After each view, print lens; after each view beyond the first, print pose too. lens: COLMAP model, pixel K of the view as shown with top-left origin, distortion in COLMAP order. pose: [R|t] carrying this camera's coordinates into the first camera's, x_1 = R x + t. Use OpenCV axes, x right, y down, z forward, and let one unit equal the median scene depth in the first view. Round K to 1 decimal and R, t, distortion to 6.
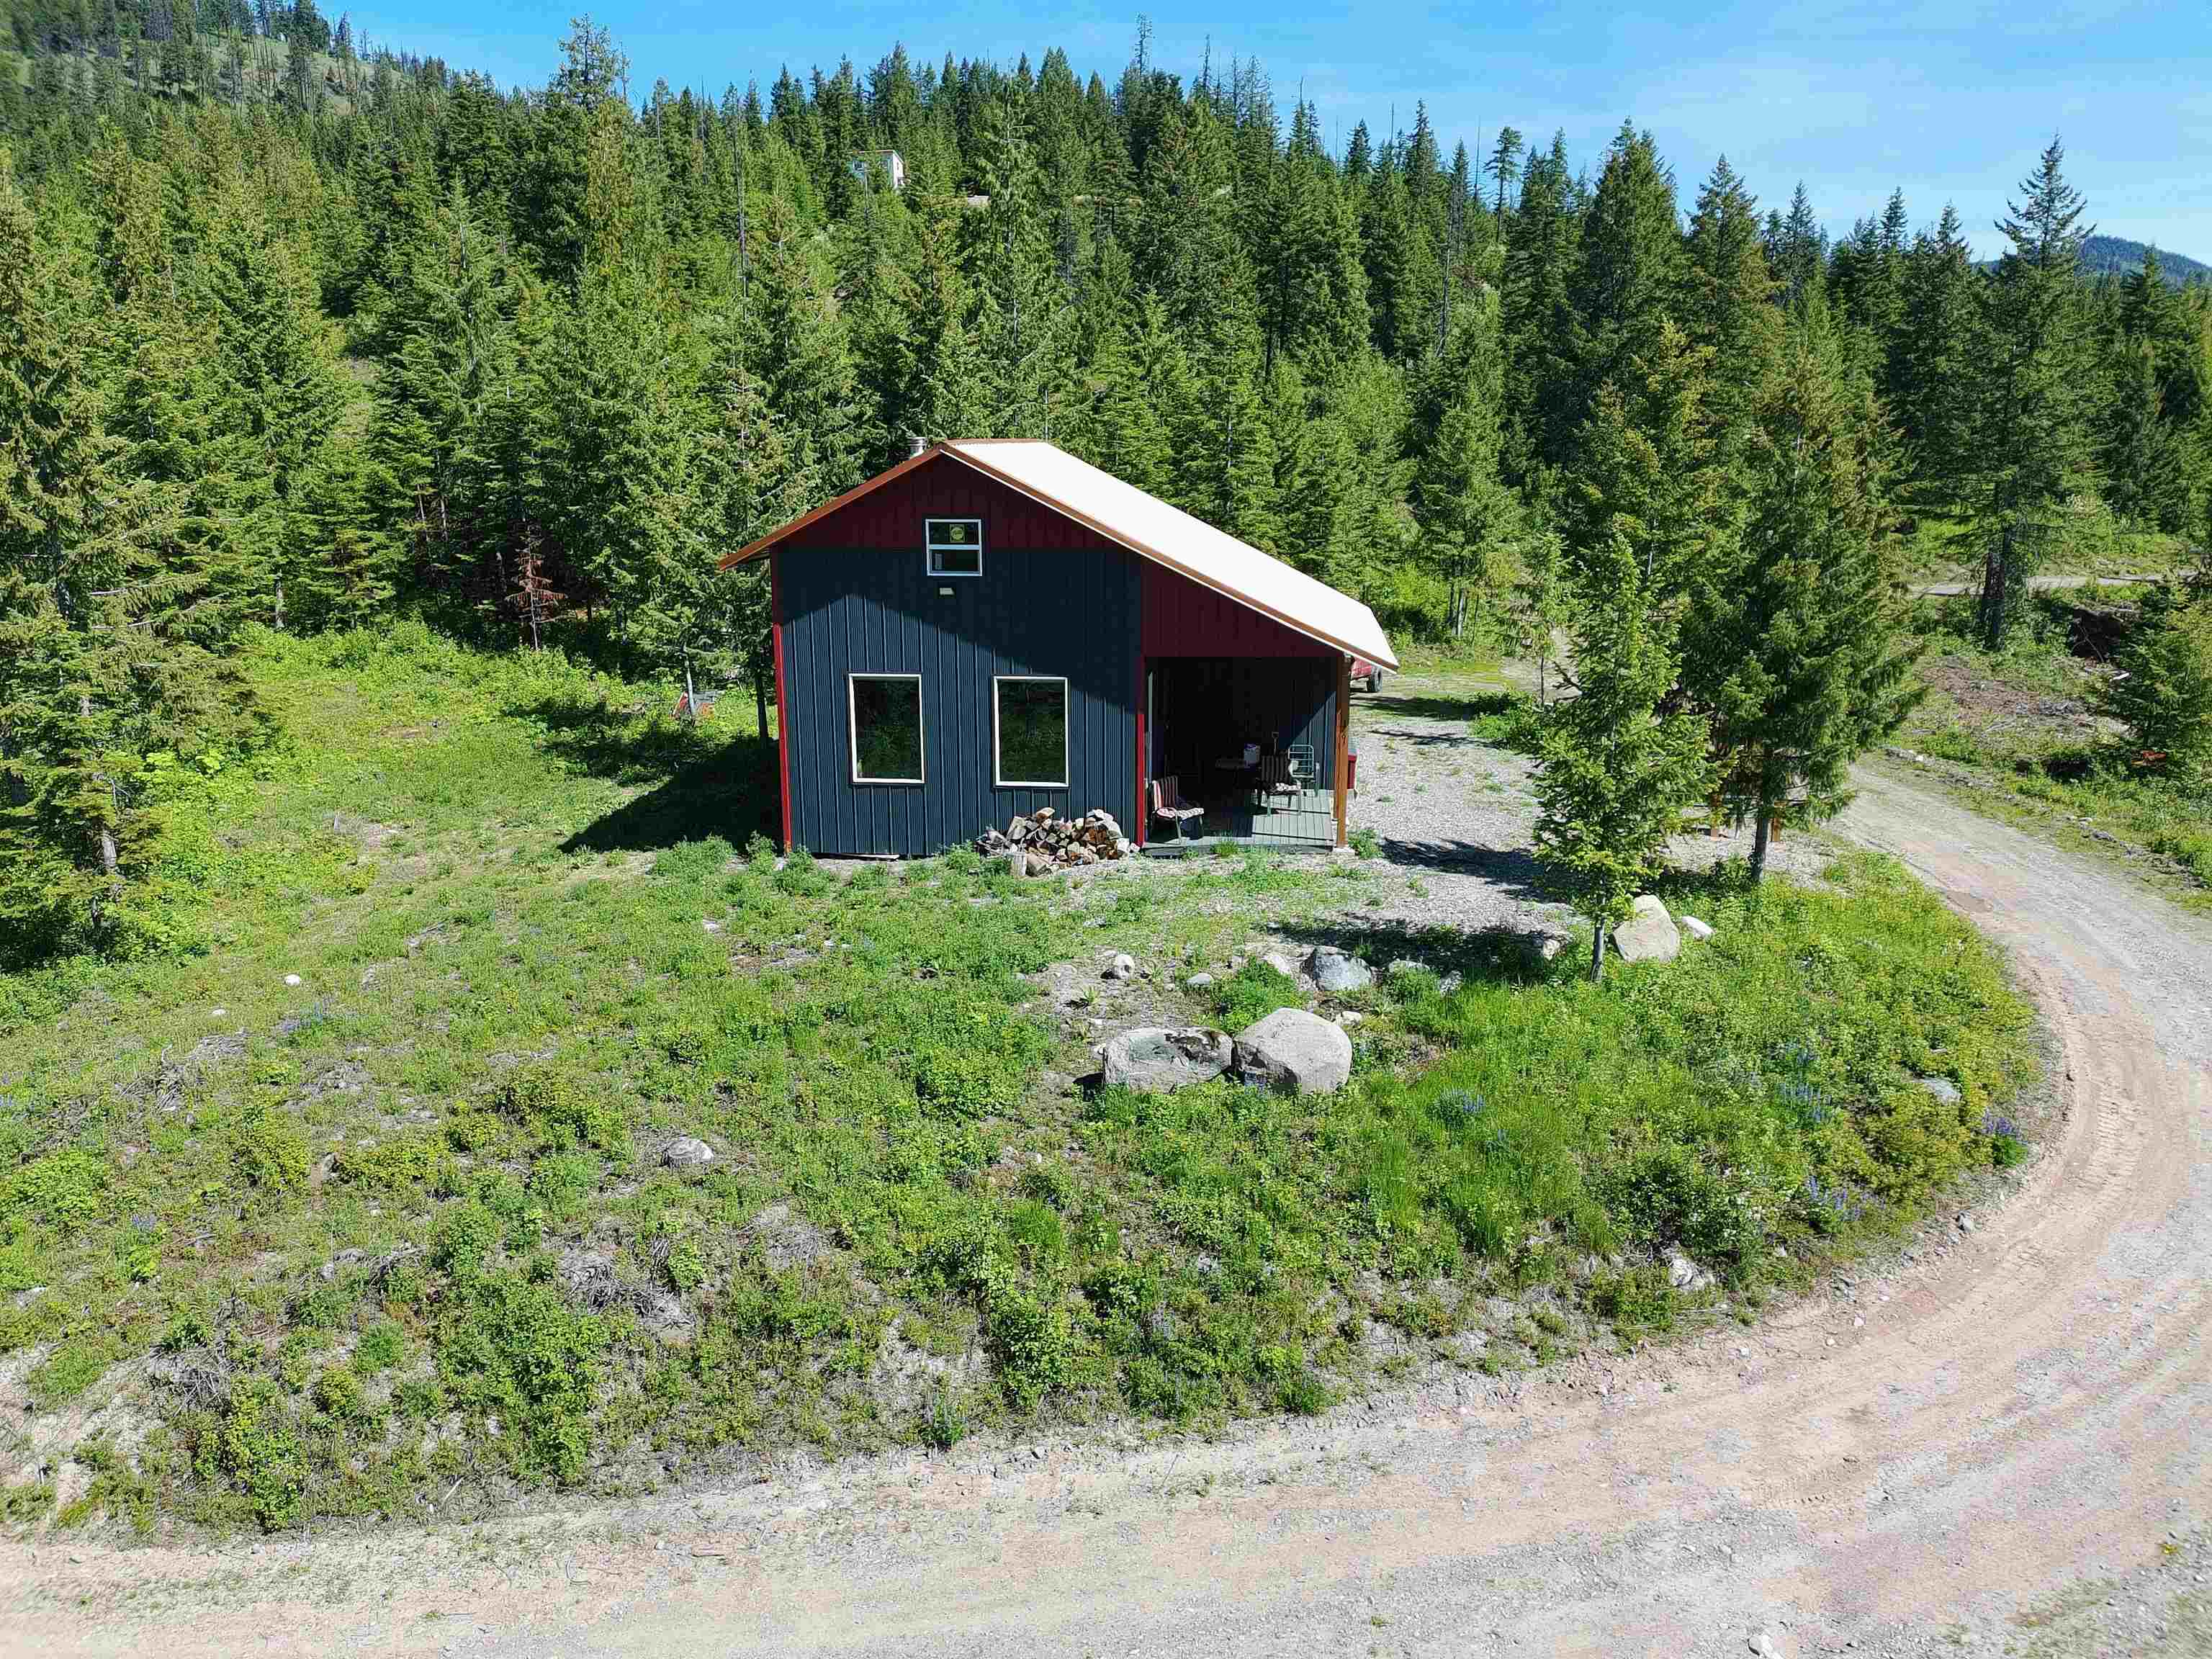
lens RADIAL K [[1665.5, 0, 1107.5], [0, 1665.5, 820.7], [0, 0, 1]] dist [0.050305, -0.038294]
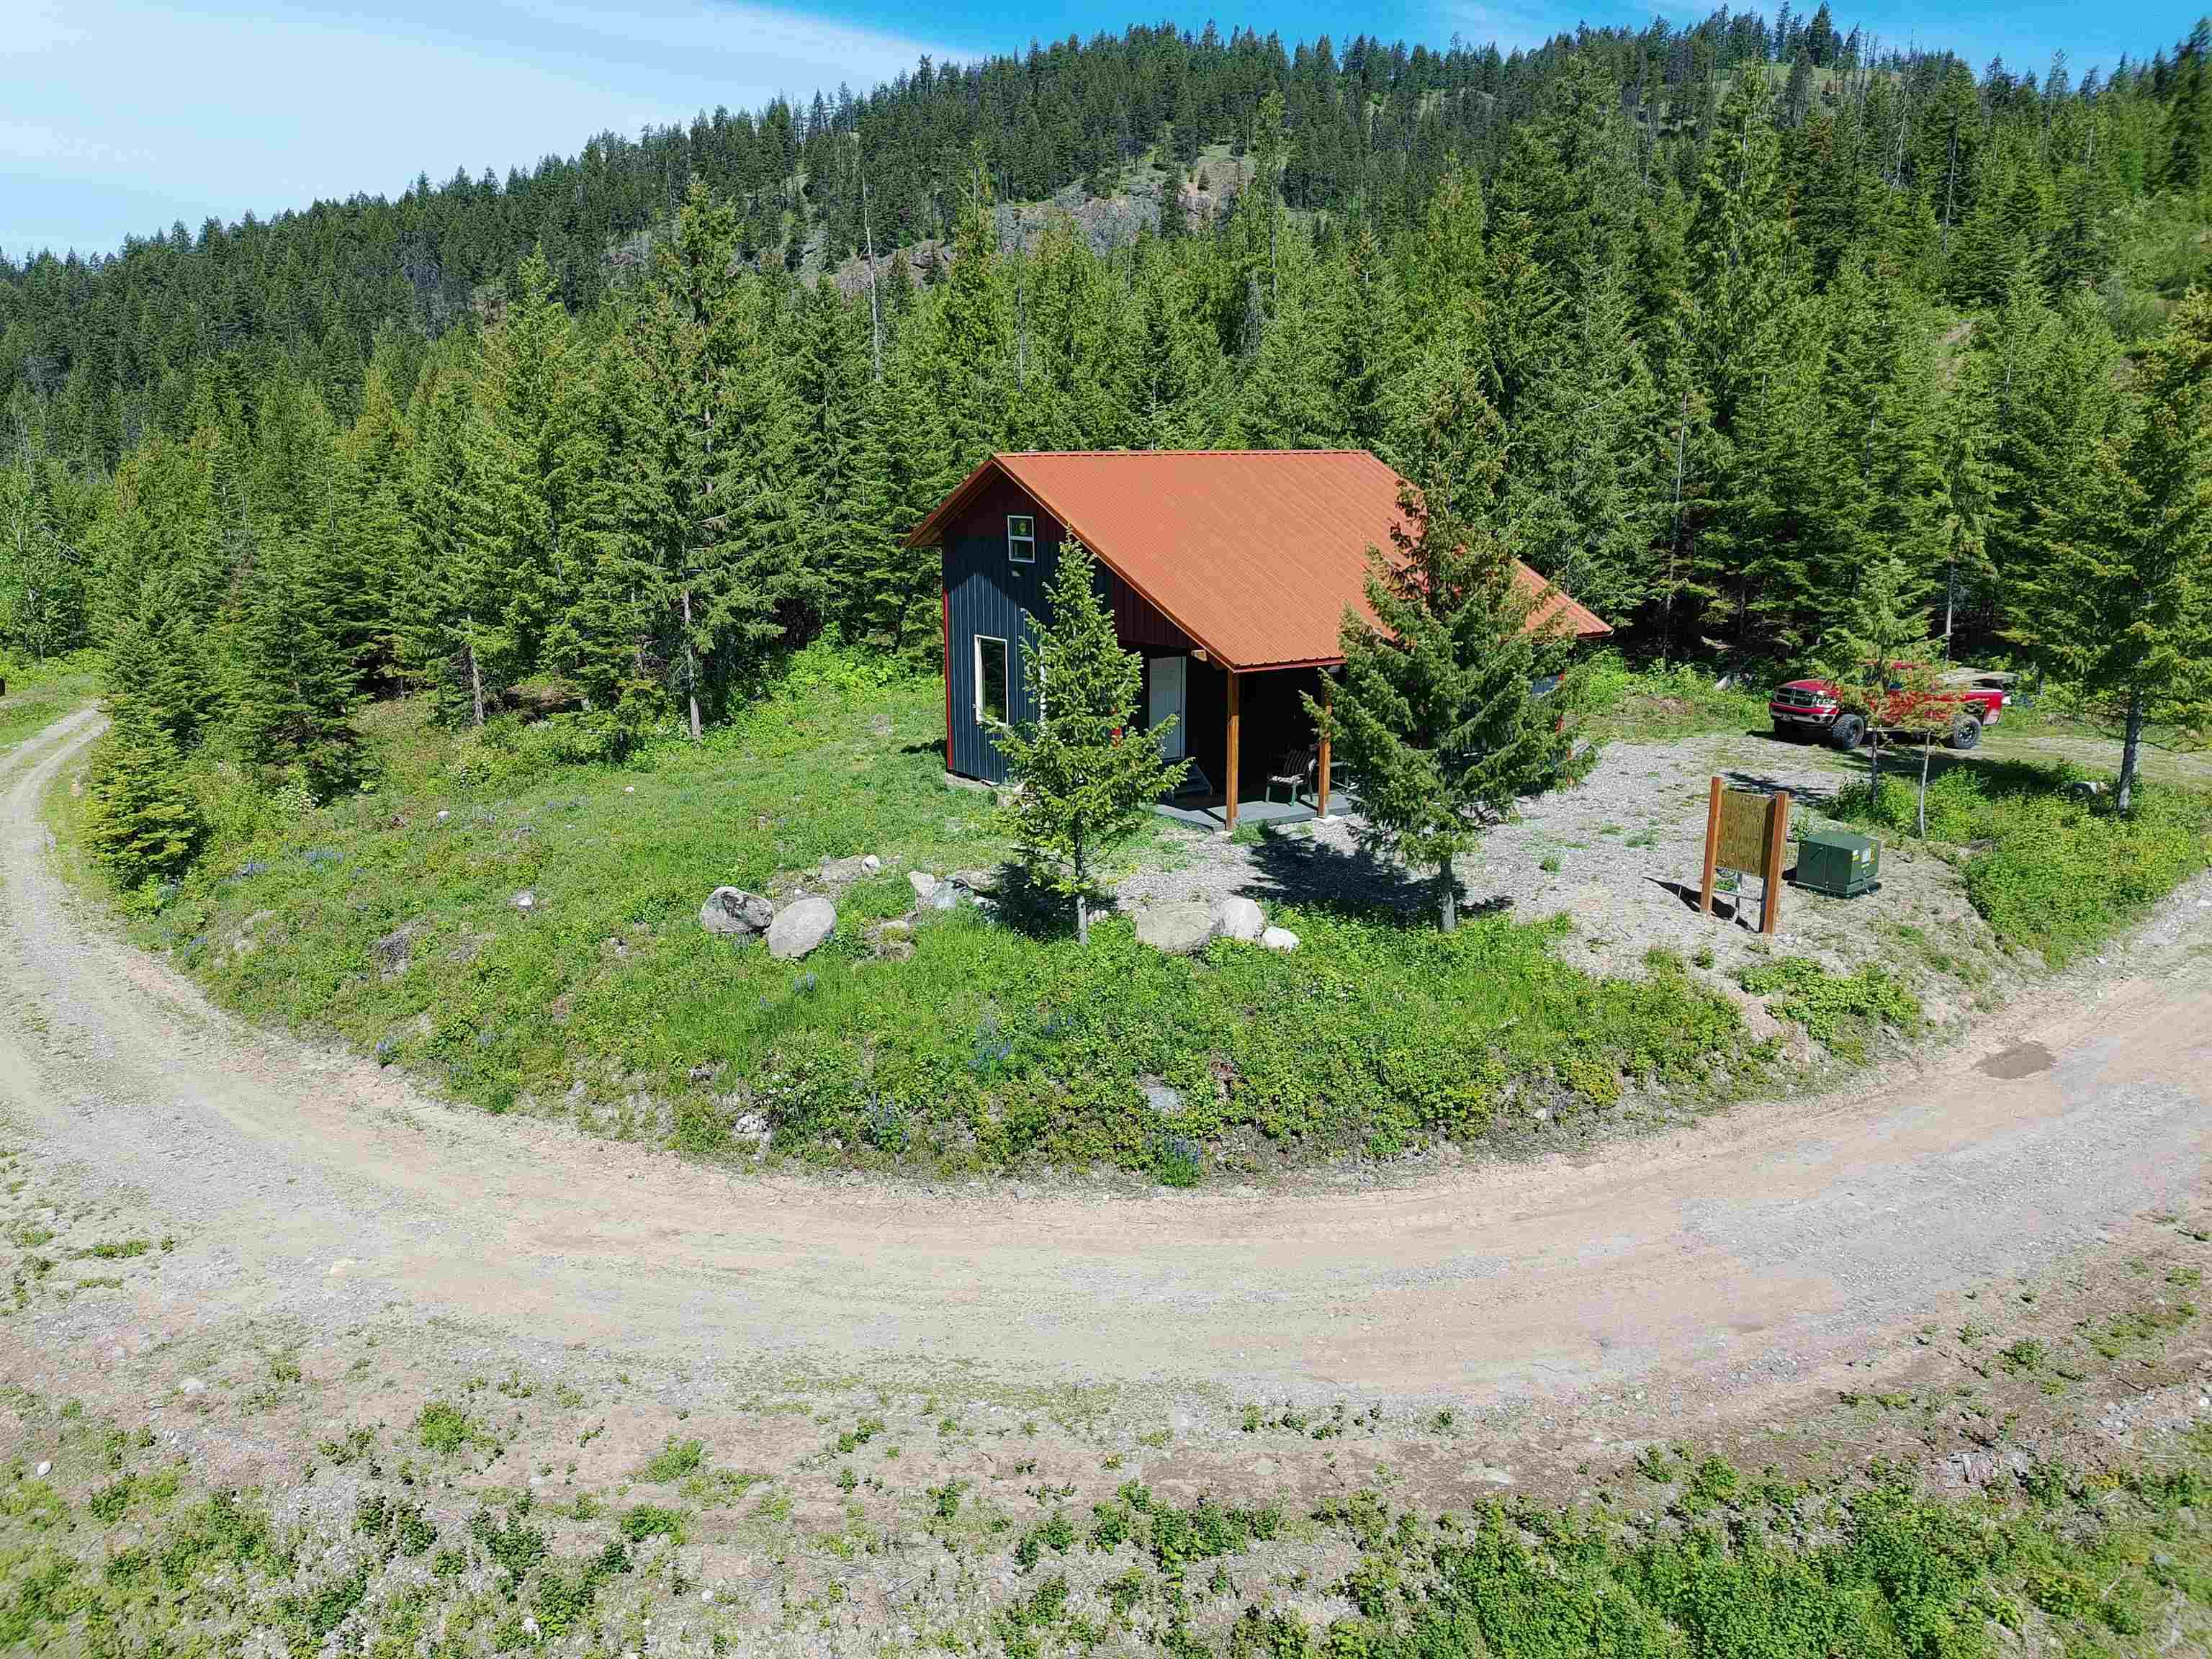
lens RADIAL K [[1651.7, 0, 1085.7], [0, 1651.7, 838.0], [0, 0, 1]] dist [0.070725, -0.073544]
pose [[0.675078, 0.166167, -0.718790, 1.218495], [-0.161388, 0.983968, 0.075896, -0.065288], [0.719878, 0.064768, 0.691073, 0.283123]]
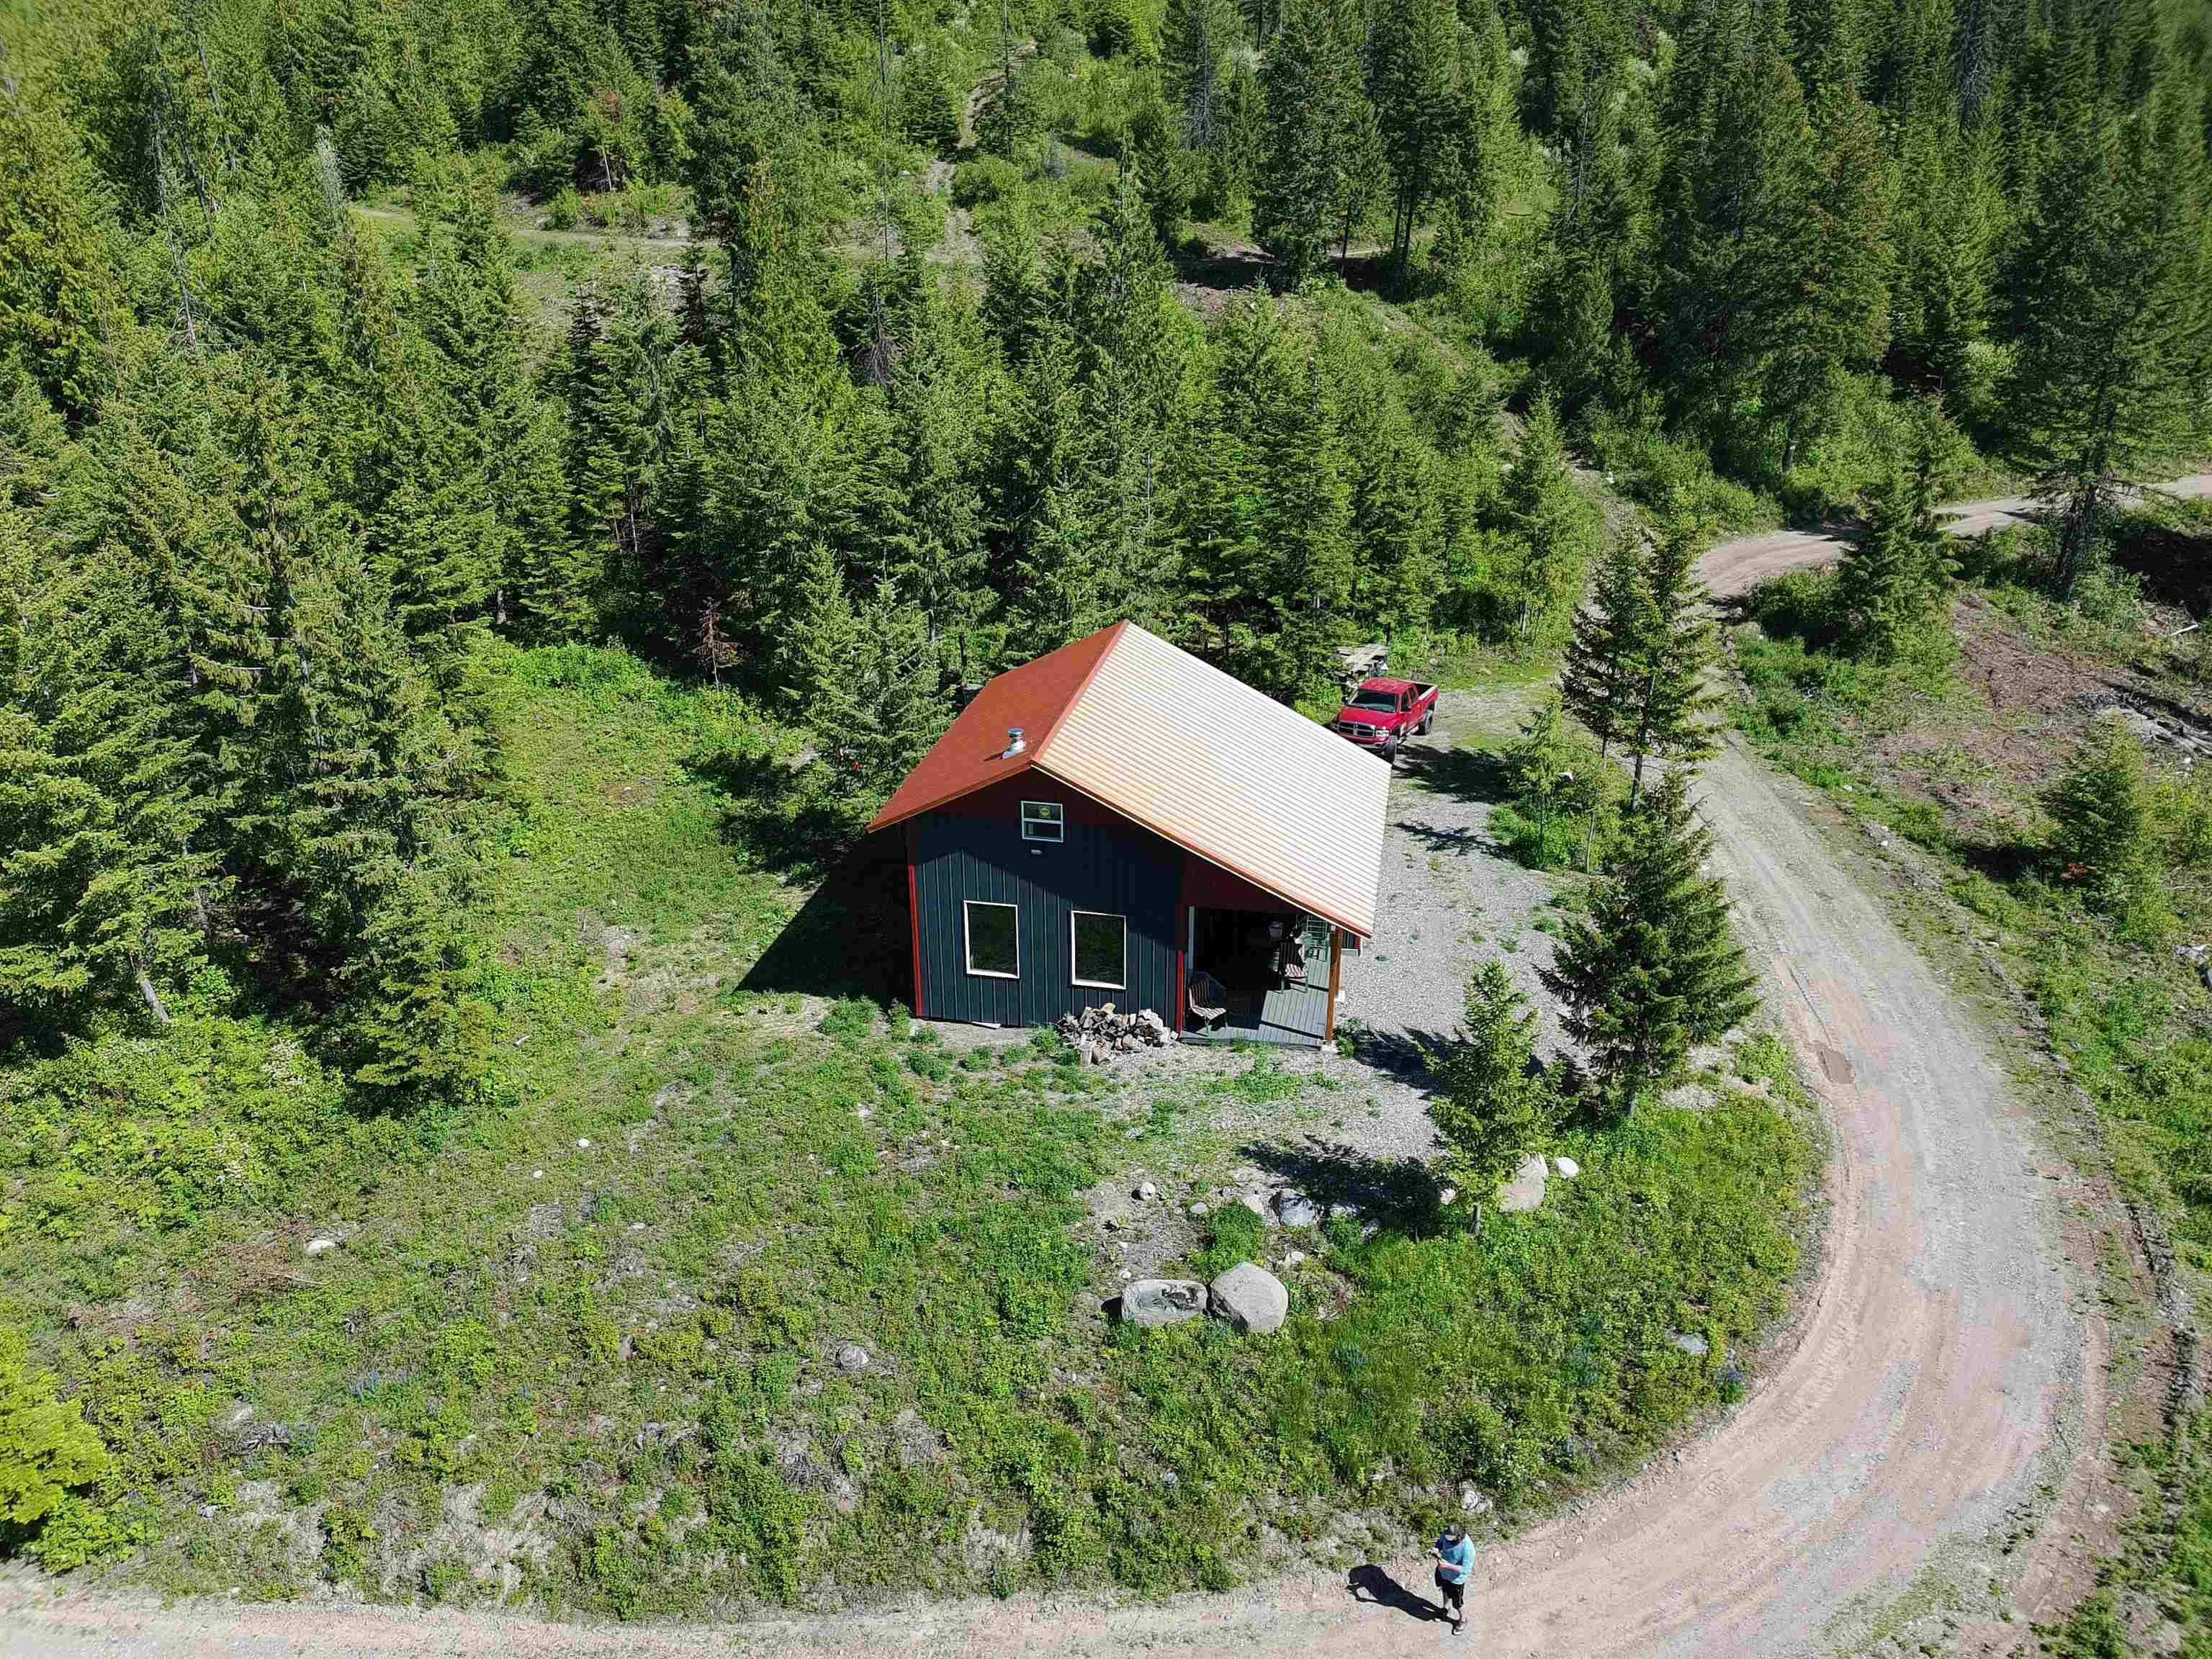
lens RADIAL K [[1665.4, 0, 1106.0], [0, 1665.4, 829.5], [0, 0, 1]] dist [0.072602, -0.078749]
pose [[0.995993, 0.035159, -0.082226, 0.096586], [-0.019220, 0.982144, 0.187148, -0.576339], [0.087338, -0.184817, 0.978884, -0.420170]]
